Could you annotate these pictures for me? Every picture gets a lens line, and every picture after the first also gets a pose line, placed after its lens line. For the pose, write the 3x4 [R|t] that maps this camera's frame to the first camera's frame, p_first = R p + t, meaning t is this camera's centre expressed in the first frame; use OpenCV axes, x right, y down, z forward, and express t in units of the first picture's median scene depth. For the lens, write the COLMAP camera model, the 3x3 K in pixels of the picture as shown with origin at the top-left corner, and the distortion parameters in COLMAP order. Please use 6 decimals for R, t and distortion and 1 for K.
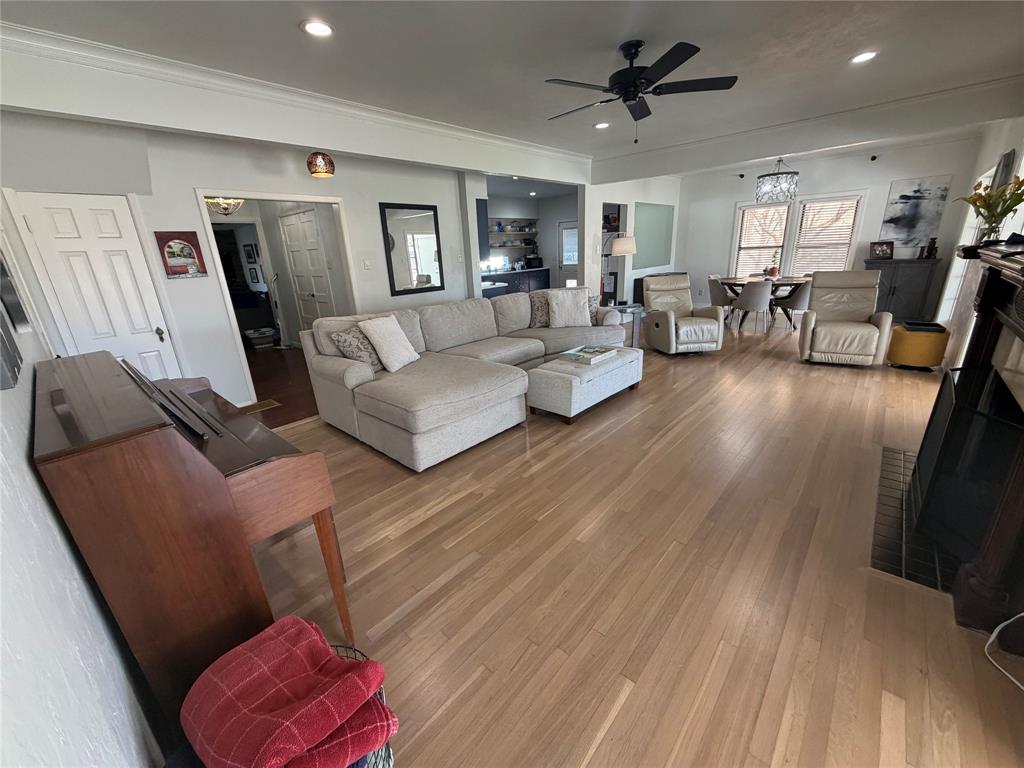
lens RADIAL K [[406.5, 0, 509.4], [0, 406.5, 385.6], [0, 0, 1]] dist [-0.001983, -0.000364]
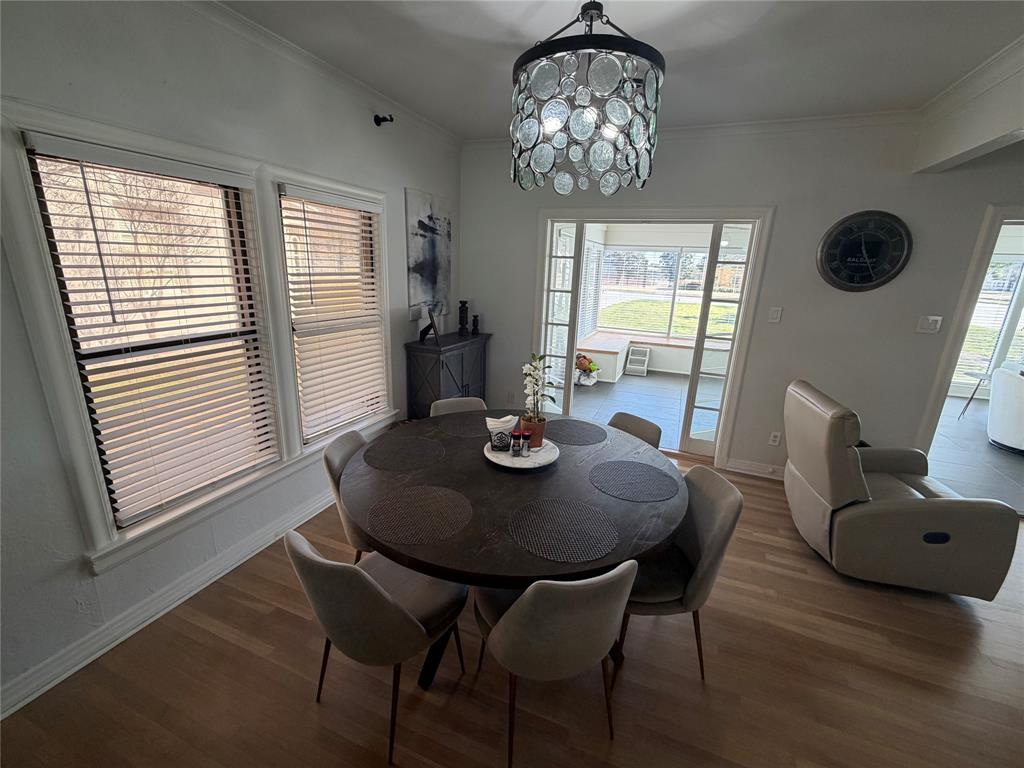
lens RADIAL K [[434.3, 0, 512.0], [0, 434.3, 384.0], [0, 0, 1]] dist [0.000080, -0.000030]
pose [[-0.346828, -0.215919, 0.912737, 0.403141], [0.282708, 0.903817, 0.321234, -0.445169], [-0.894308, 0.369451, -0.252427, 1.157864]]
